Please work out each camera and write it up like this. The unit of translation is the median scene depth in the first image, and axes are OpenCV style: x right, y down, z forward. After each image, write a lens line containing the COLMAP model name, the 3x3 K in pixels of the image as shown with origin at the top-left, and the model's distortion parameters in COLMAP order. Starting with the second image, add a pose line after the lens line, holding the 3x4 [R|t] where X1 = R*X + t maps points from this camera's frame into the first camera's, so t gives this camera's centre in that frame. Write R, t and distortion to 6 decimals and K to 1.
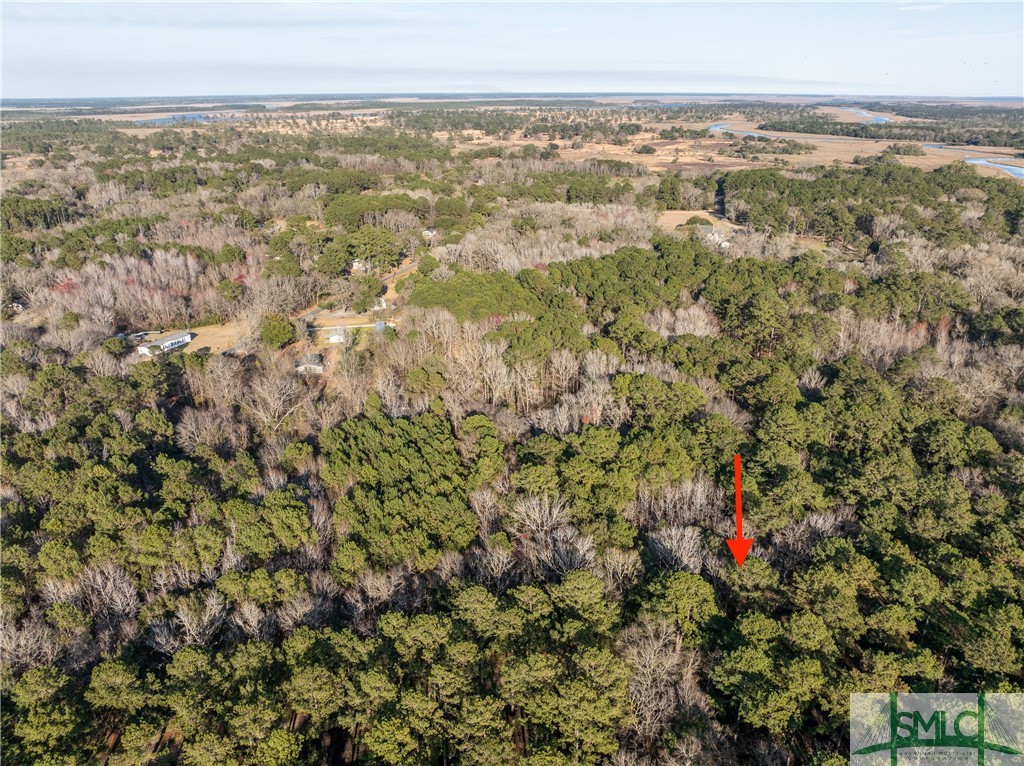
lens RADIAL K [[720.7, 0, 512.4], [0, 720.7, 383.4], [0, 0, 1]] dist [-0.036523, 0.001827]
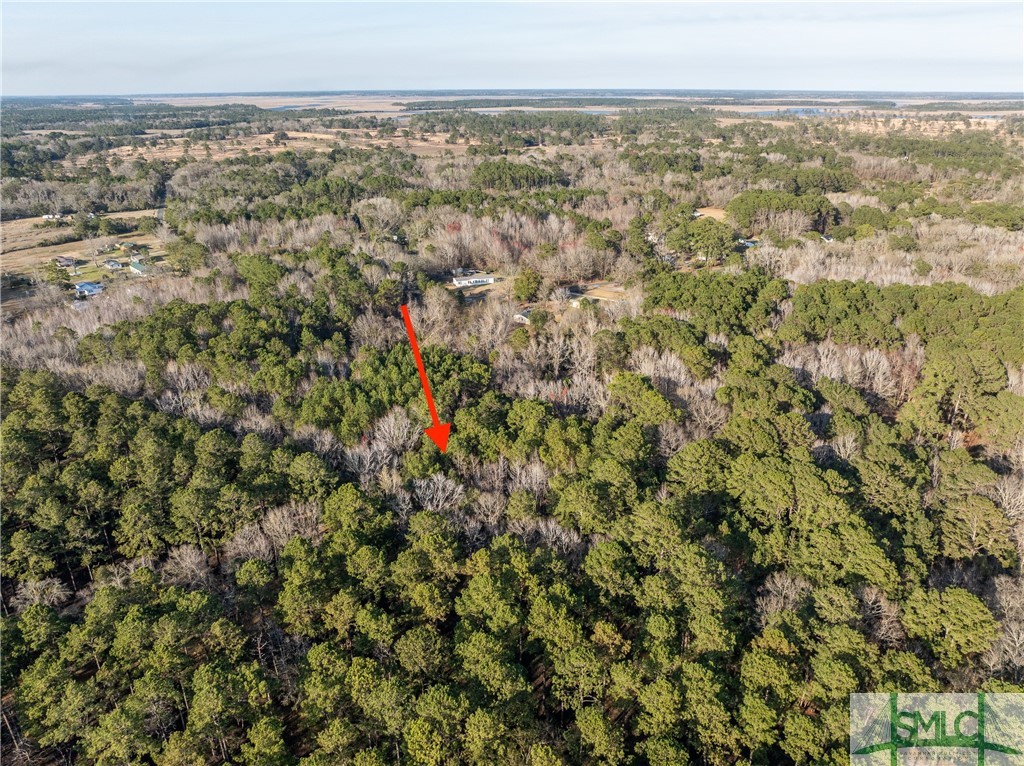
lens RADIAL K [[720.7, 0, 513.2], [0, 720.7, 388.1], [0, 0, 1]] dist [-0.036523, 0.001827]
pose [[0.999956, 0.007902, 0.005059, -0.899903], [-0.007937, 0.999945, 0.006863, 0.060443], [-0.005004, -0.006902, 0.999964, -0.125433]]
